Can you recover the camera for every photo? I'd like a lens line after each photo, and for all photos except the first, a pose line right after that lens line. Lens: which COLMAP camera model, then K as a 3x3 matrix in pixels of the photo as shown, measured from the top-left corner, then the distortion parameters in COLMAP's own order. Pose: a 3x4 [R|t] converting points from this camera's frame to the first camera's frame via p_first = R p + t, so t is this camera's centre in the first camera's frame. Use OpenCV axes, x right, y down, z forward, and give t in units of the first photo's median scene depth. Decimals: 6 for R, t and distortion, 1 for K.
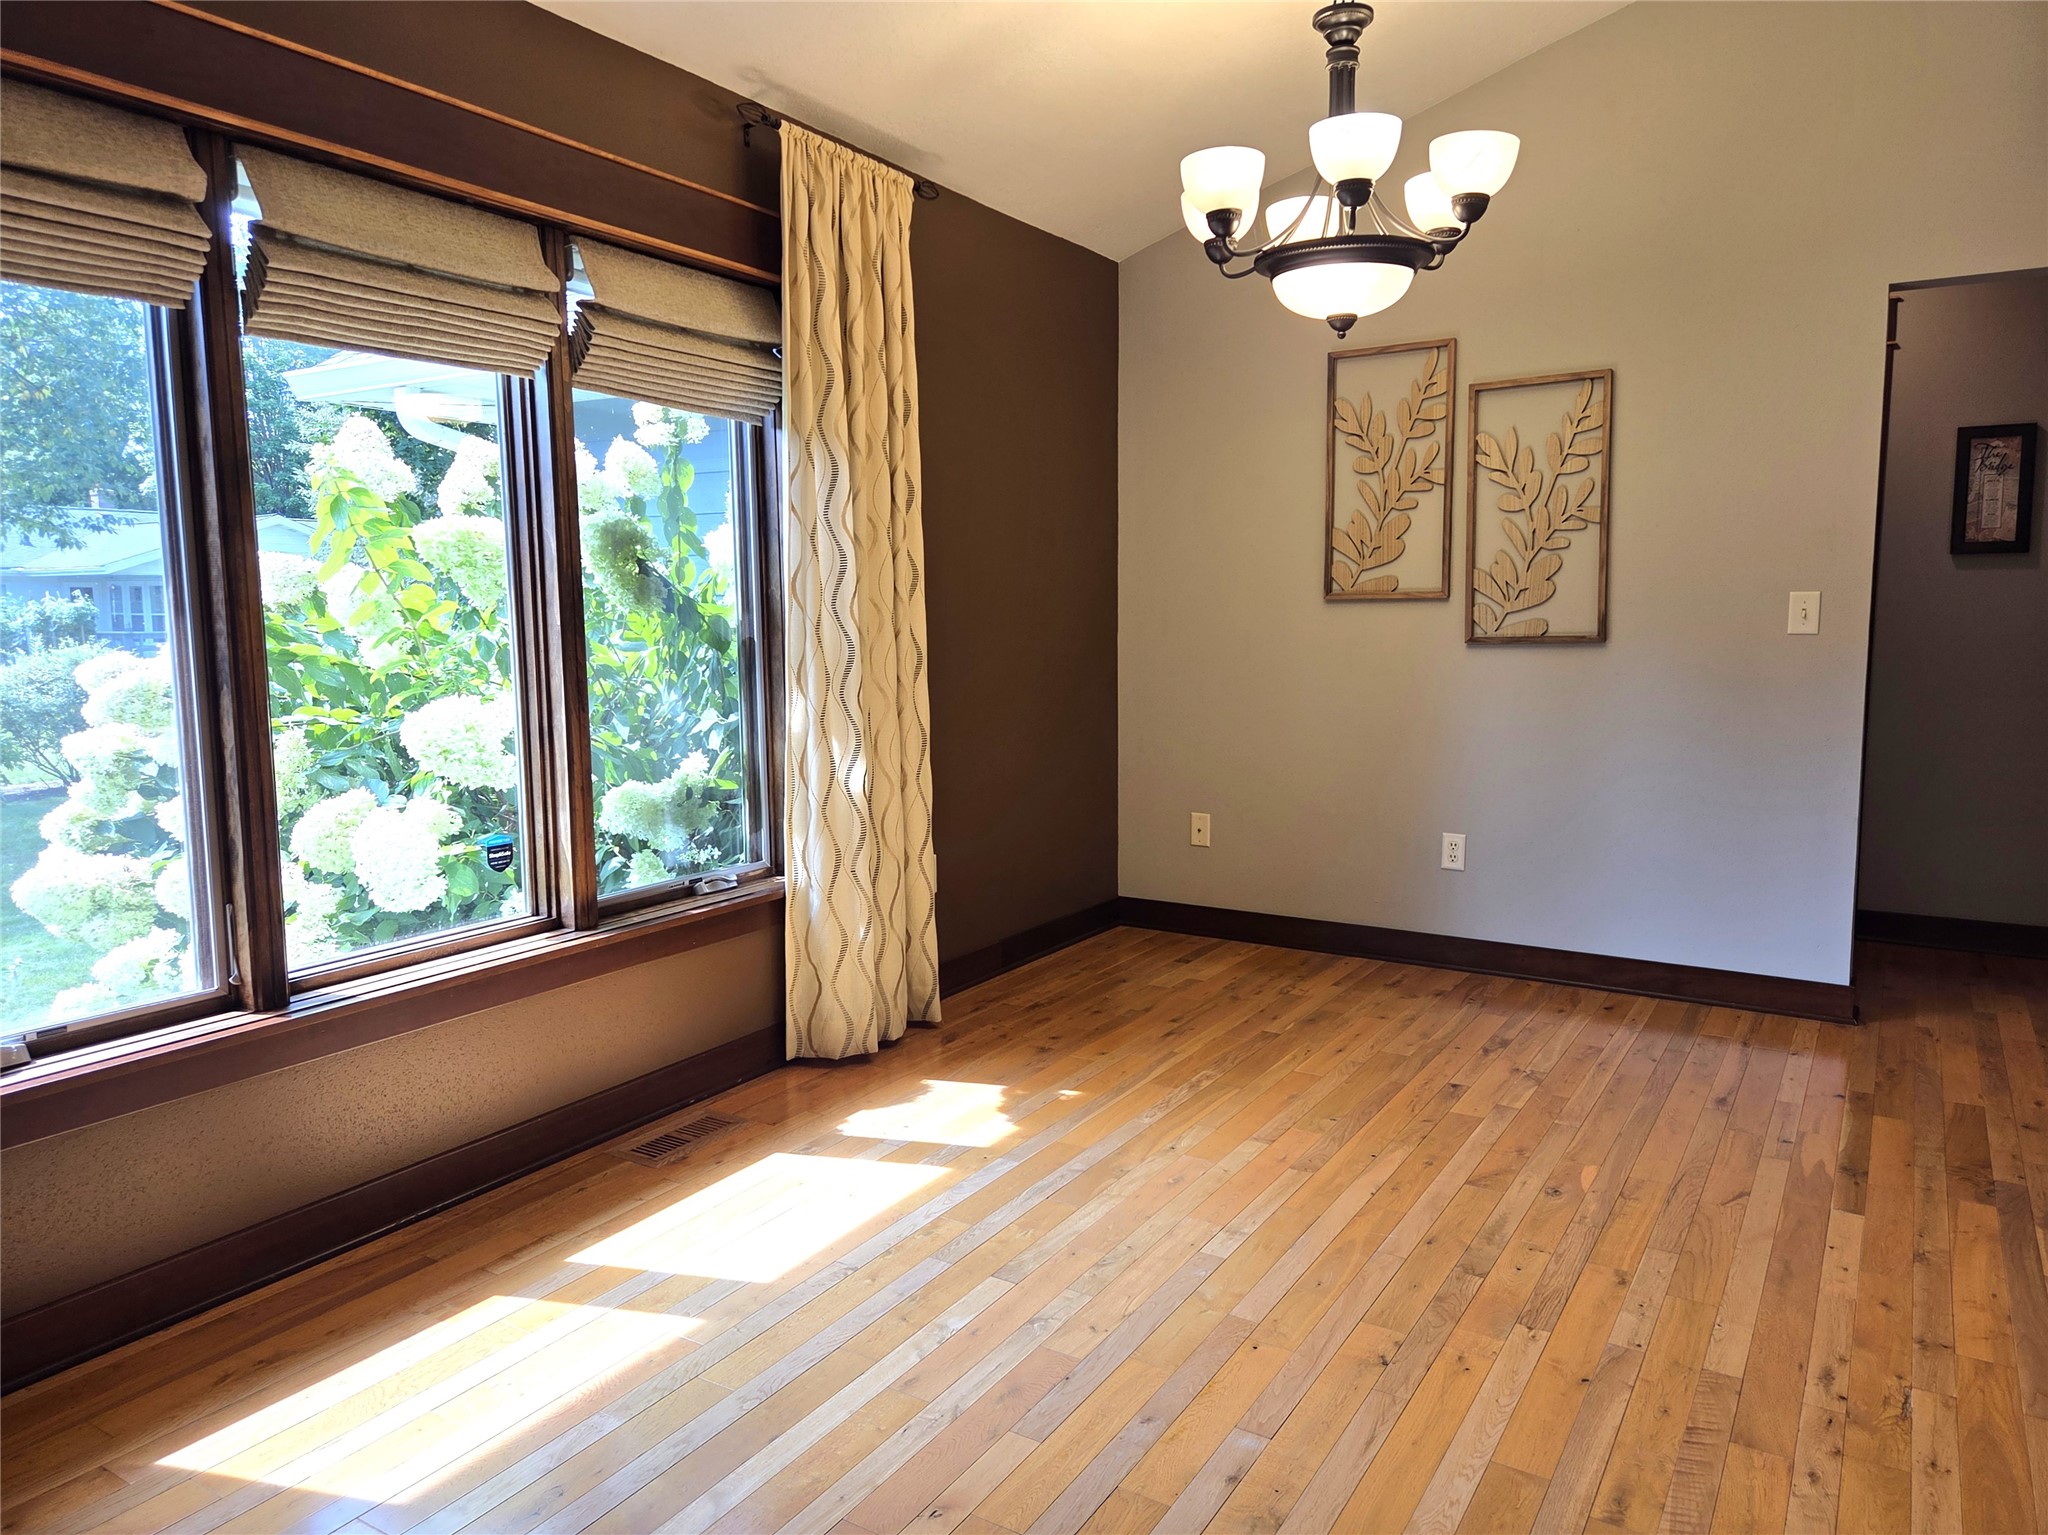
lens RADIAL K [[1384.3, 0, 1036.0], [0, 1384.3, 765.4], [0, 0, 1]] dist [0.079578, -0.058266]
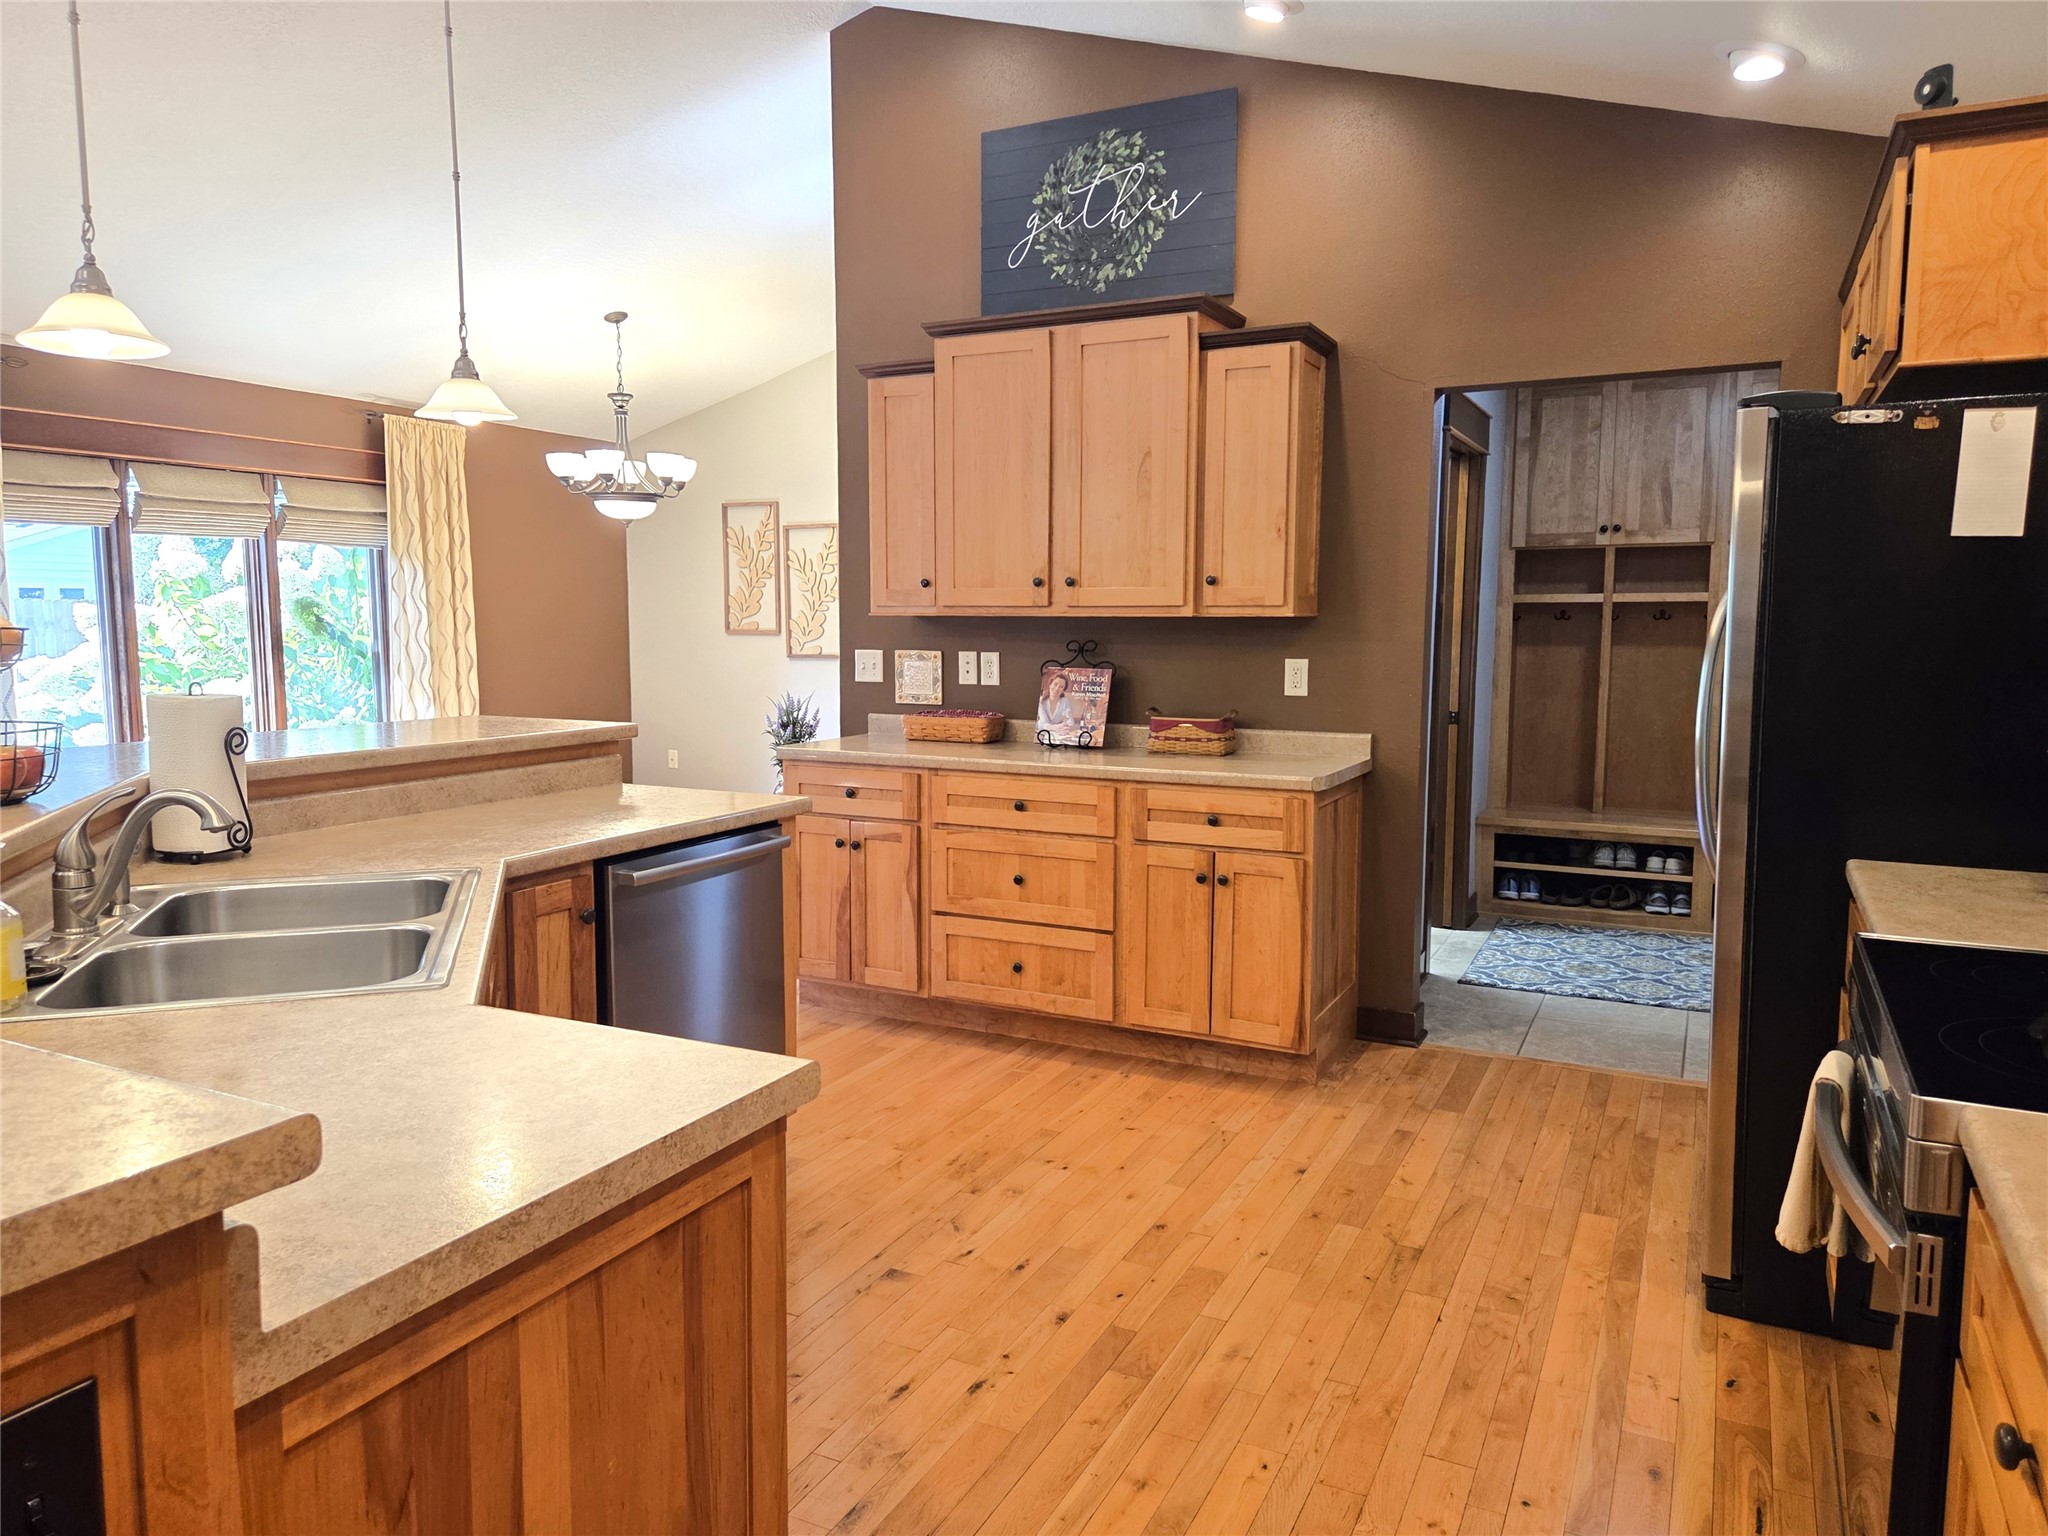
lens RADIAL K [[1384.3, 0, 1010.4], [0, 1384.3, 763.4], [0, 0, 1]] dist [0.079578, -0.058266]
pose [[0.995888, 0.000698, 0.090593, 0.554061], [-0.000210, 0.999985, -0.005393, 0.087040], [-0.090595, 0.005351, 0.995873, -1.183409]]
